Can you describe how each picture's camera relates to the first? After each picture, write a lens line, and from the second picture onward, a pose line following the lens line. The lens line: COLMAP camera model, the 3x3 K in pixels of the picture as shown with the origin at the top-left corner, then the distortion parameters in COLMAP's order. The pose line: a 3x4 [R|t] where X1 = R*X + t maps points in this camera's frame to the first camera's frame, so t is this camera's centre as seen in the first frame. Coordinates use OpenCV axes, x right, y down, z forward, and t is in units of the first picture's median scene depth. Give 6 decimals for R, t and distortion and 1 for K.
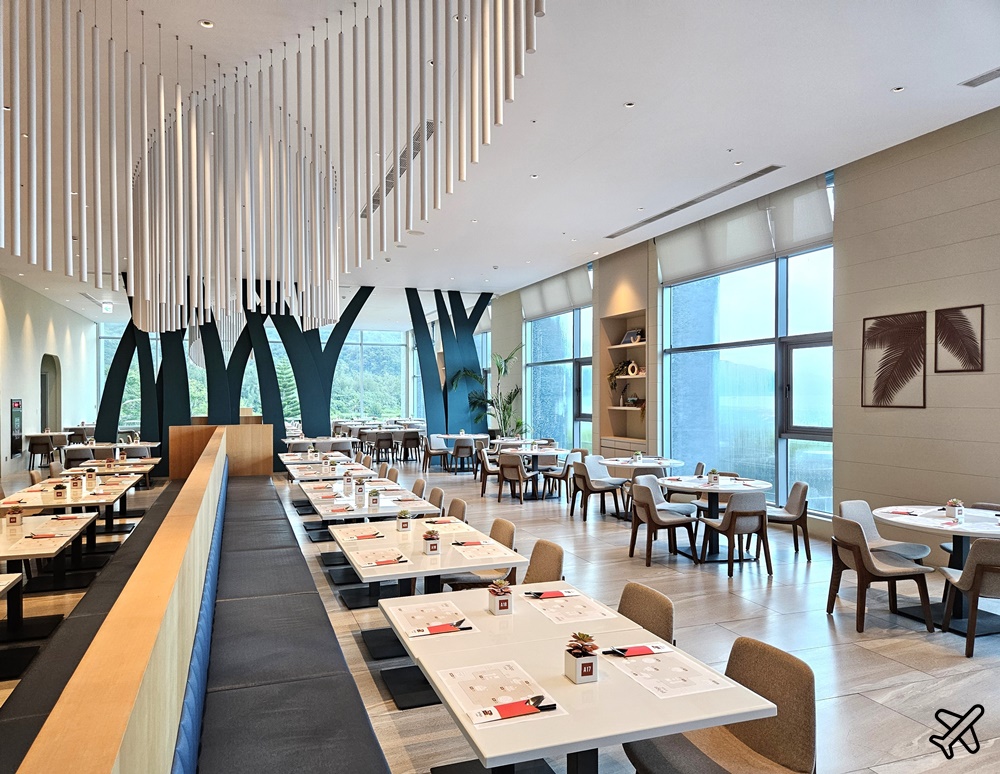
lens RADIAL K [[702.2, 0, 499.1], [0, 702.2, 401.7], [0, 0, 1]] dist [0.067643, -0.000728]
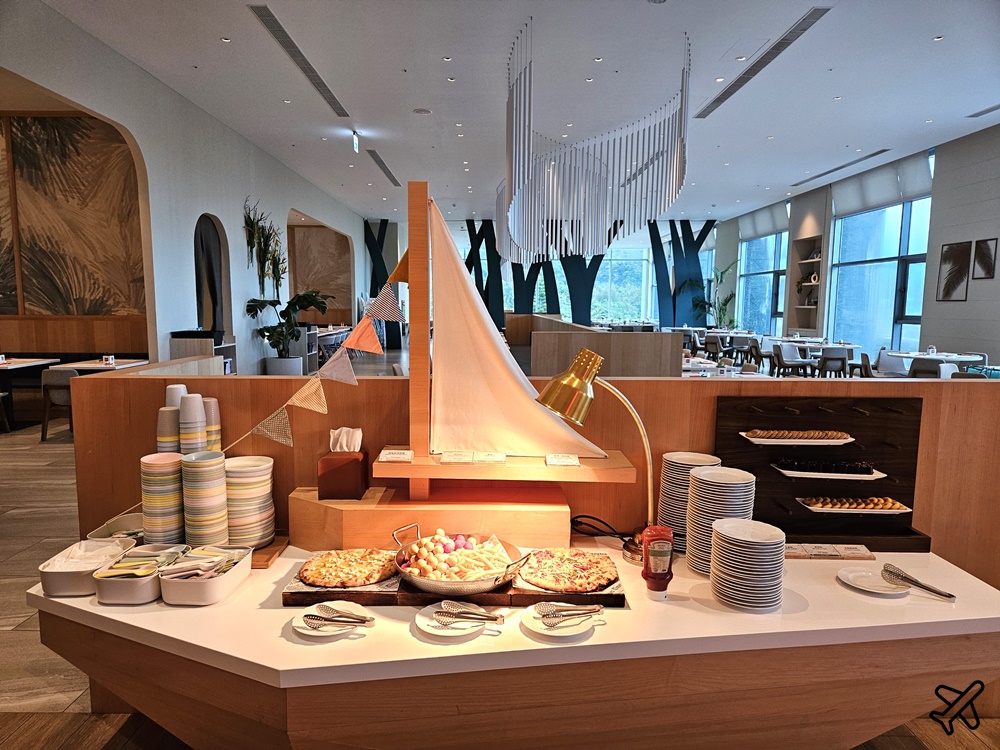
lens RADIAL K [[659.5, 0, 500.0], [0, 659.5, 375.0], [0, 0, 1]] dist [0.043407, -0.002269]
pose [[0.939818, 0.043754, -0.338863, 0.065264], [-0.010750, 0.995062, 0.098669, 0.020398], [0.341507, -0.089088, 0.935648, -0.458569]]
